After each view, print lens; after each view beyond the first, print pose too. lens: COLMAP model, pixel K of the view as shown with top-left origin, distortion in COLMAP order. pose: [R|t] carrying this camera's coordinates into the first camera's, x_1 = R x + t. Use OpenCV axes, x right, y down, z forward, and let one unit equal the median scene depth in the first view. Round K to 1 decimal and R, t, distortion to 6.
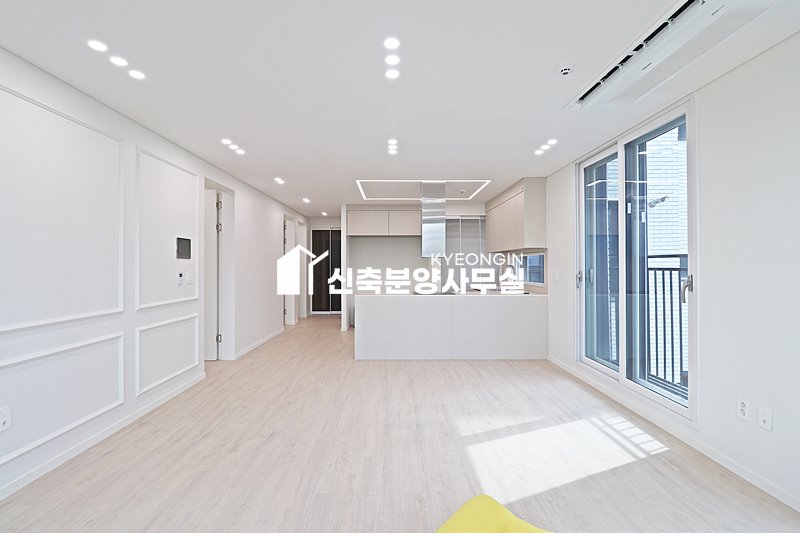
lens RADIAL K [[369.1, 0, 395.2], [0, 369.1, 261.6], [0, 0, 1]] dist [-0.010499, -0.007800]
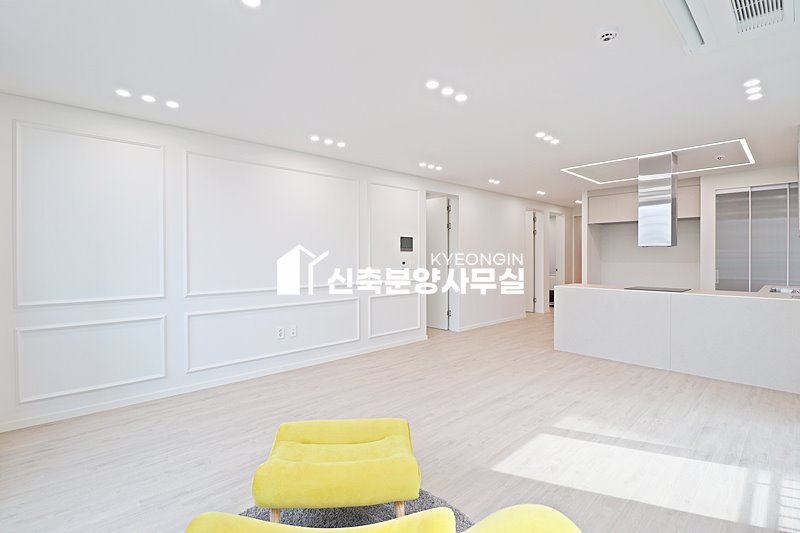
lens RADIAL K [[369.1, 0, 394.3], [0, 369.1, 262.6], [0, 0, 1]] dist [-0.010499, -0.007800]
pose [[0.666674, 0.012176, -0.745250, 0.471099], [0.010470, 0.999615, 0.025699, -0.002386], [0.745276, -0.024936, 0.666290, 0.014357]]
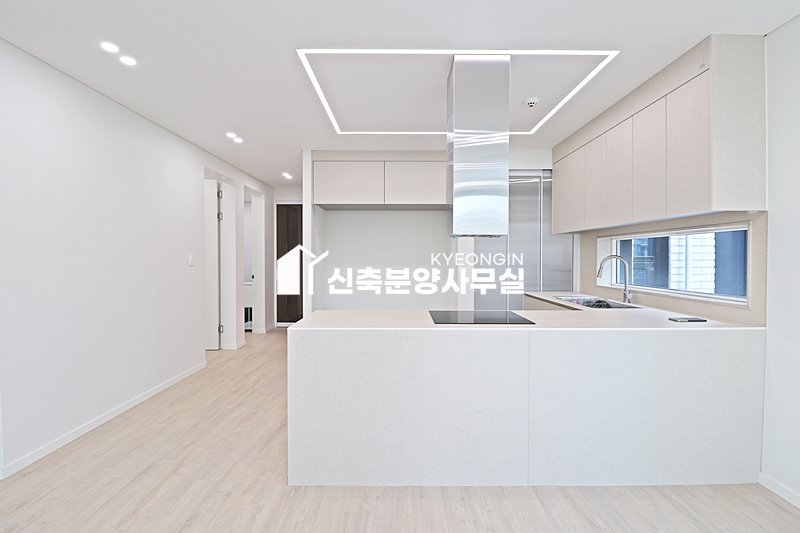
lens RADIAL K [[369.1, 0, 401.4], [0, 369.1, 262.8], [0, 0, 1]] dist [-0.010499, -0.007800]
pose [[0.999994, 0.003441, 0.000962, 0.018574], [-0.003463, 0.999709, 0.023860, 0.015886], [-0.000879, -0.023863, 0.999715, 0.822244]]
